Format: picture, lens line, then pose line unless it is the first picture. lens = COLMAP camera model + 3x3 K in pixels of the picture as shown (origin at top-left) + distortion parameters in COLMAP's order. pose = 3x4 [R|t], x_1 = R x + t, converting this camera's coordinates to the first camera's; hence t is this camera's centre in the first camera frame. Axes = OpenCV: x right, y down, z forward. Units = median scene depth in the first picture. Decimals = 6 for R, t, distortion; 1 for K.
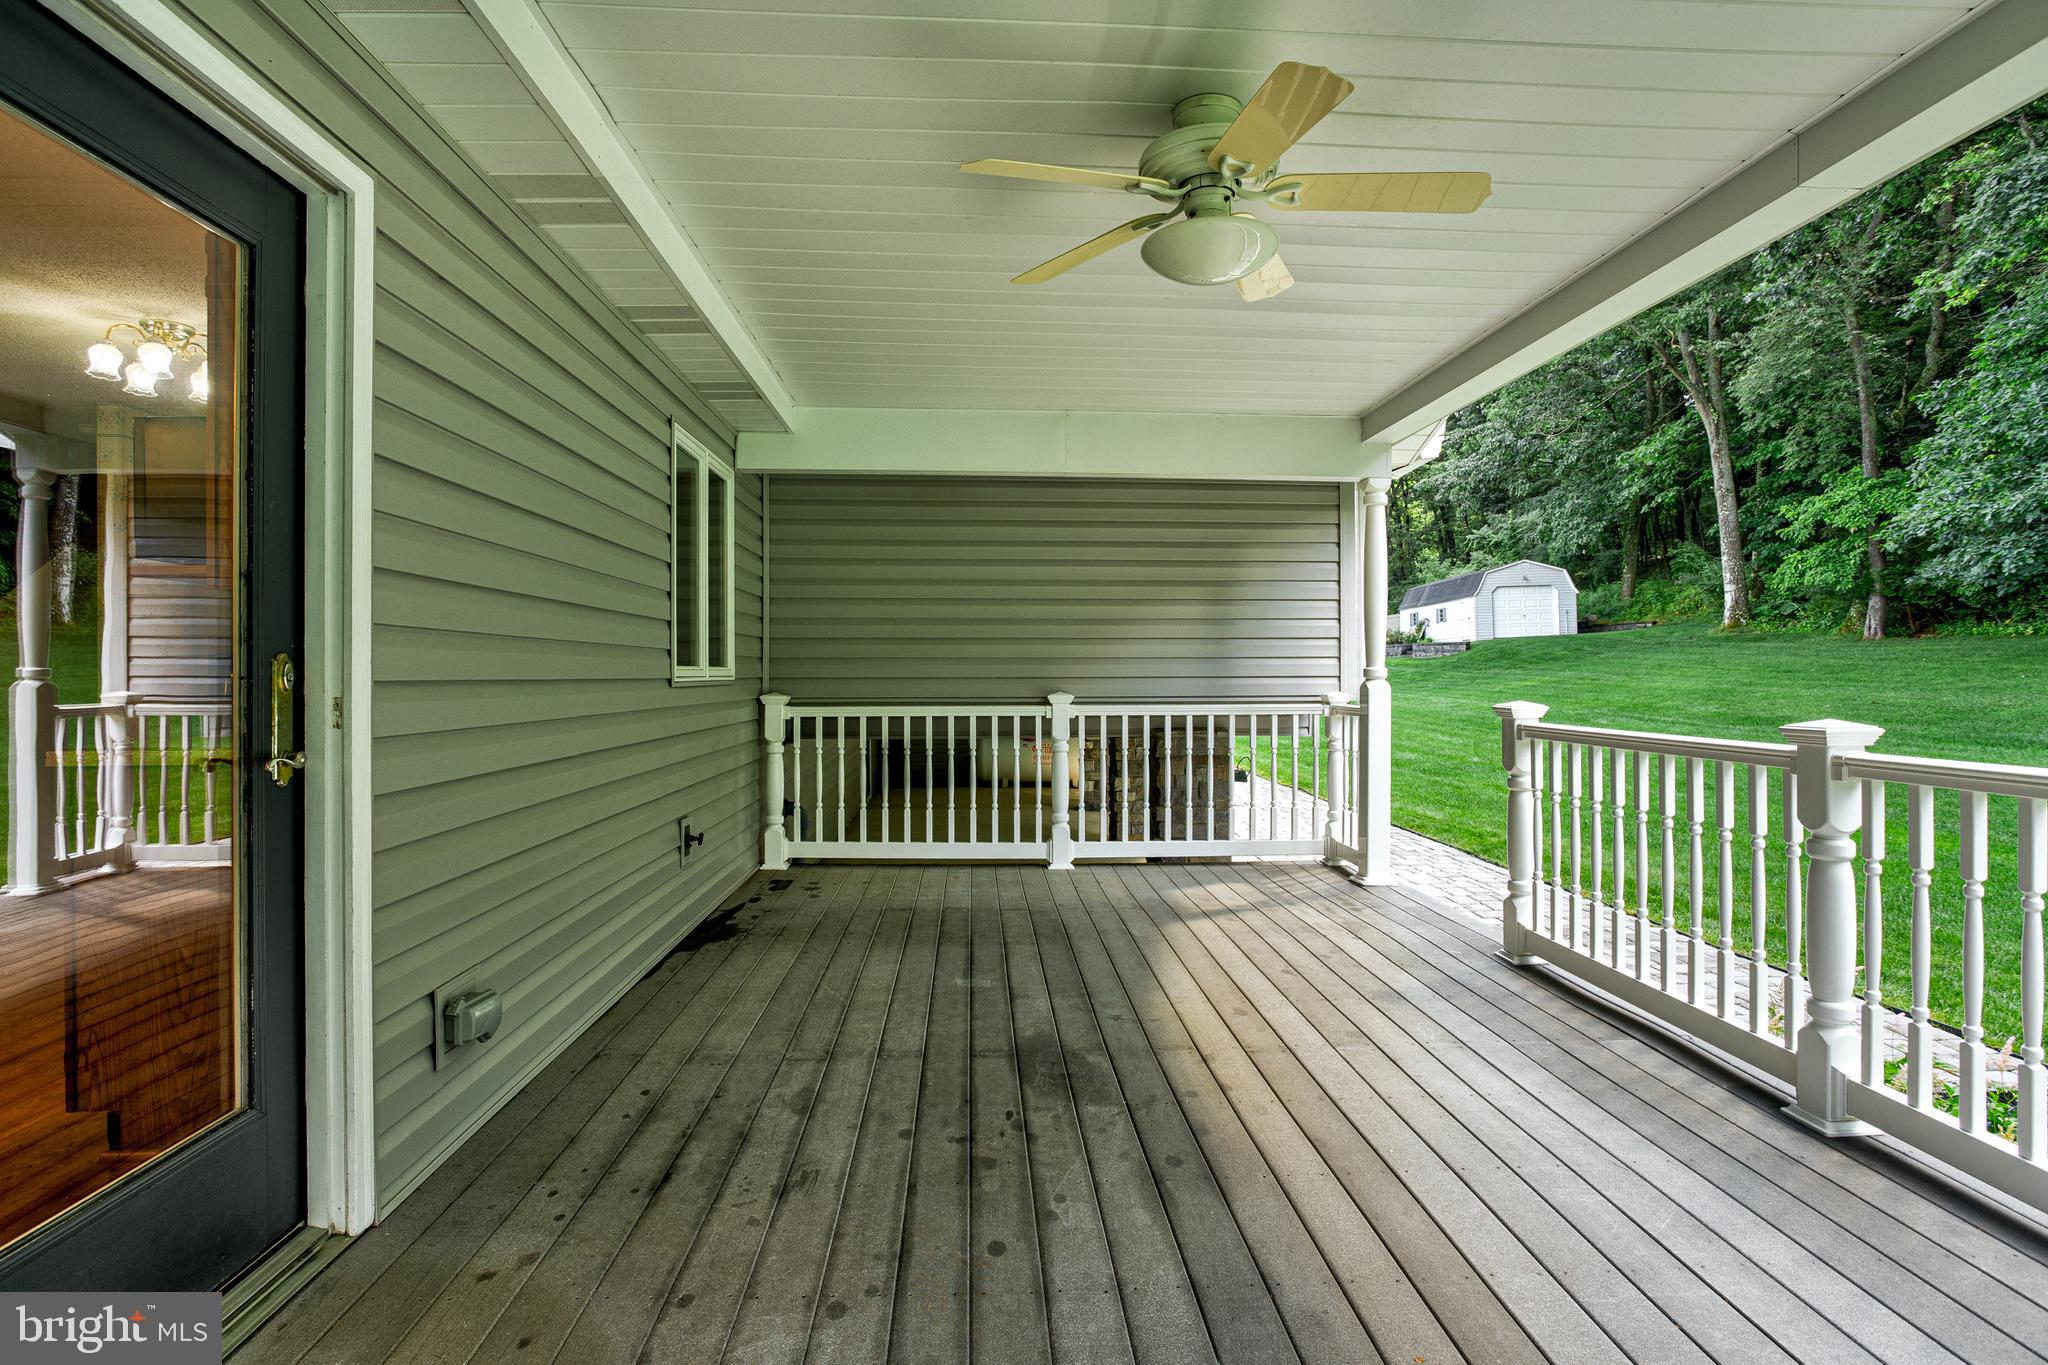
lens RADIAL K [[1032.9, 0, 1027.5], [0, 1032.9, 654.3], [0, 0, 1]] dist [-0.041734, 0.018672]
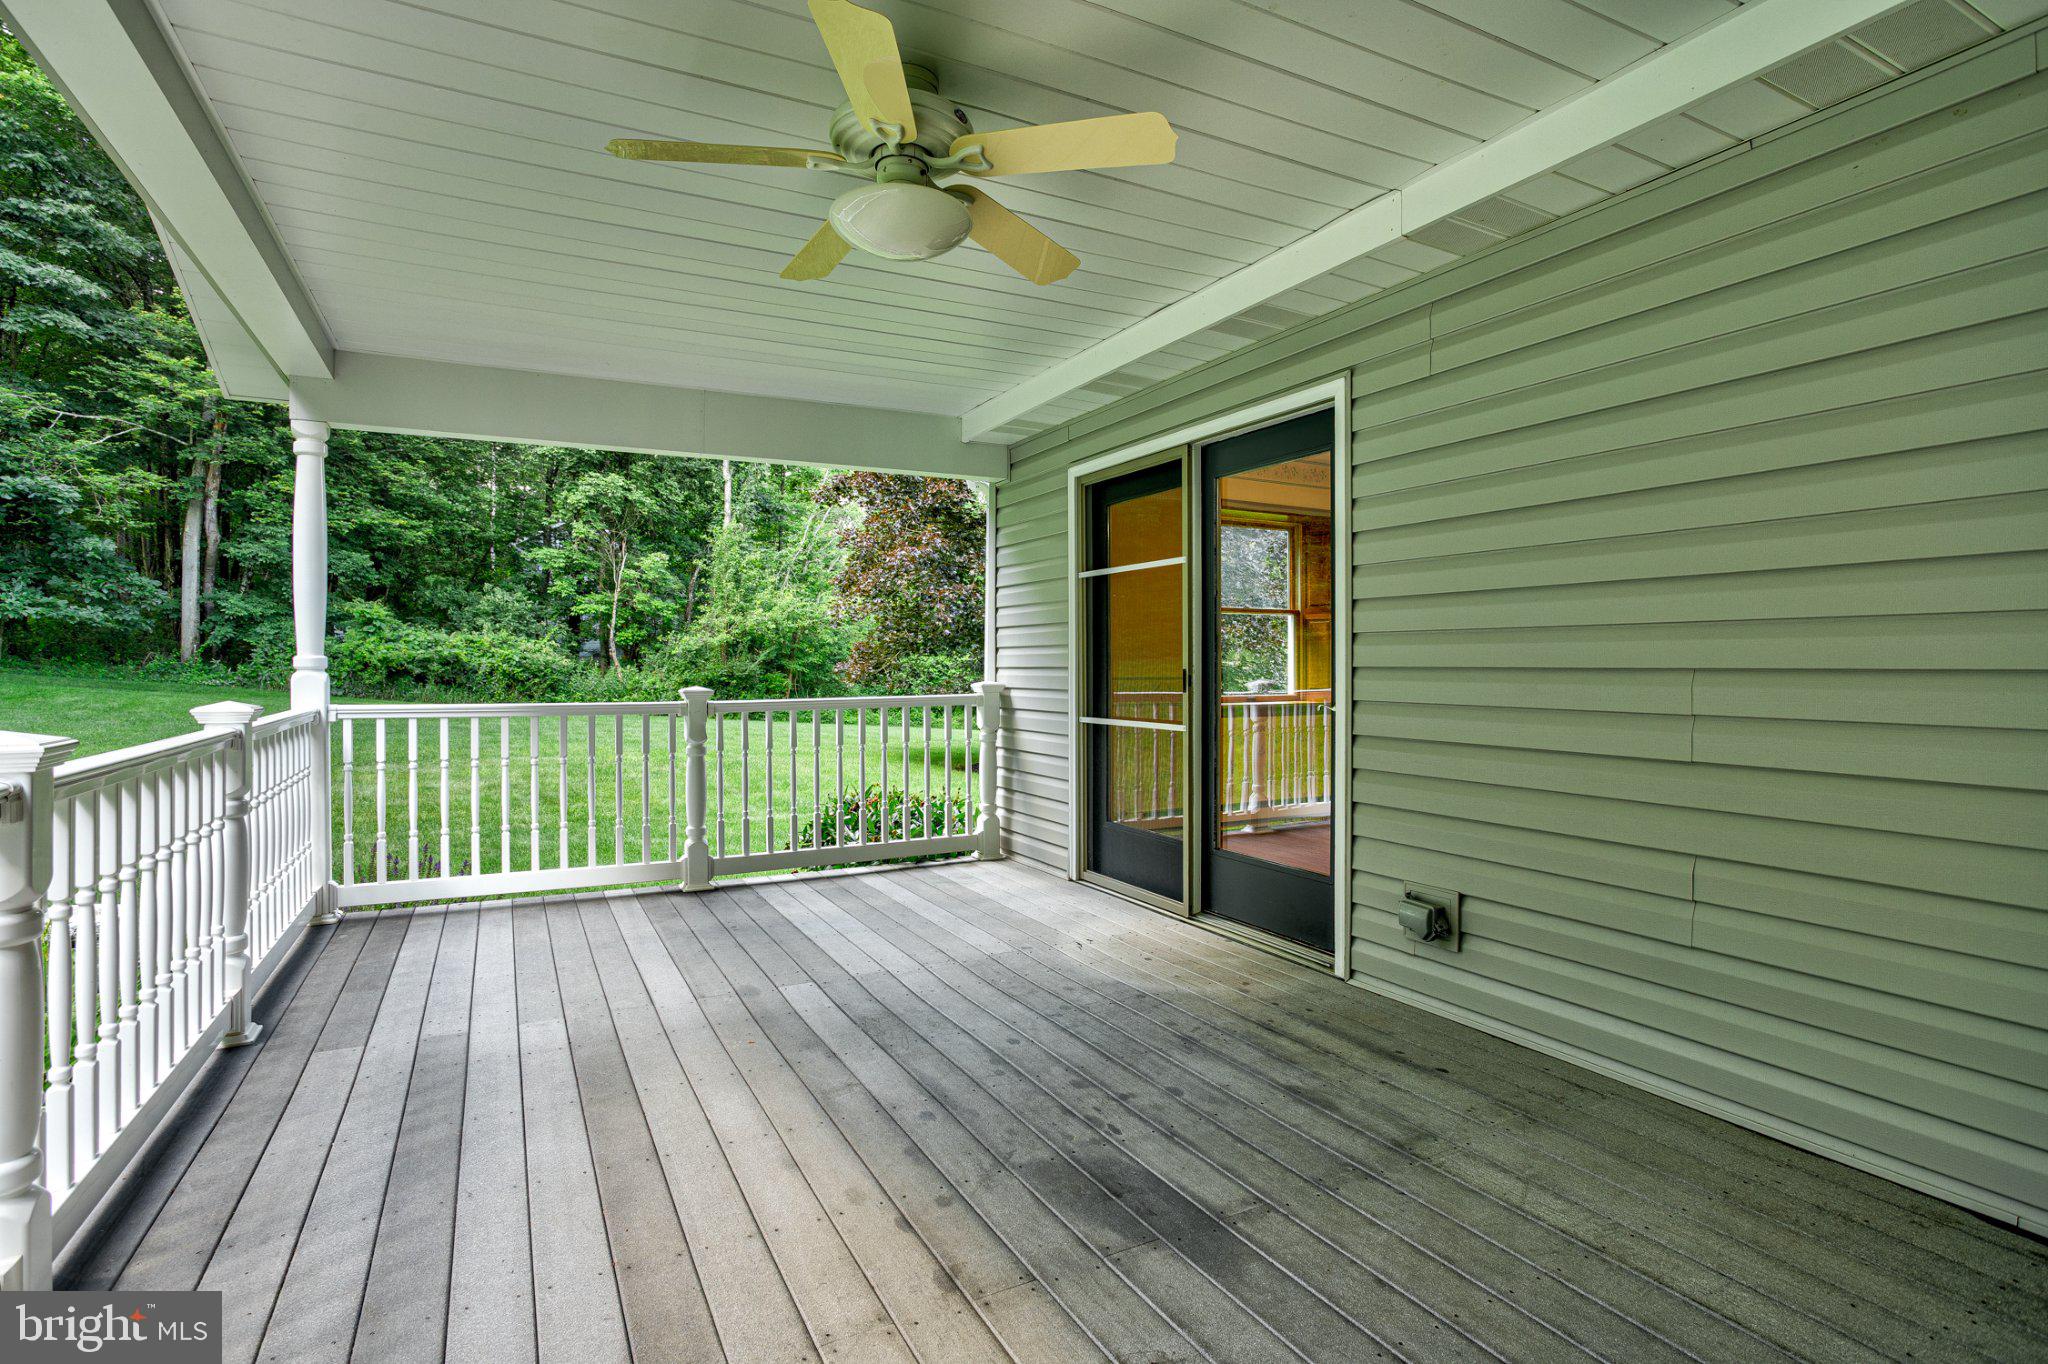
lens RADIAL K [[1032.9, 0, 1027.5], [0, 1032.9, 653.8], [0, 0, 1]] dist [-0.041734, 0.018672]
pose [[-0.905845, -0.003600, -0.423595, 0.447601], [0.006996, 0.999700, -0.023456, 0.033385], [0.423552, -0.024211, -0.905548, 1.800446]]
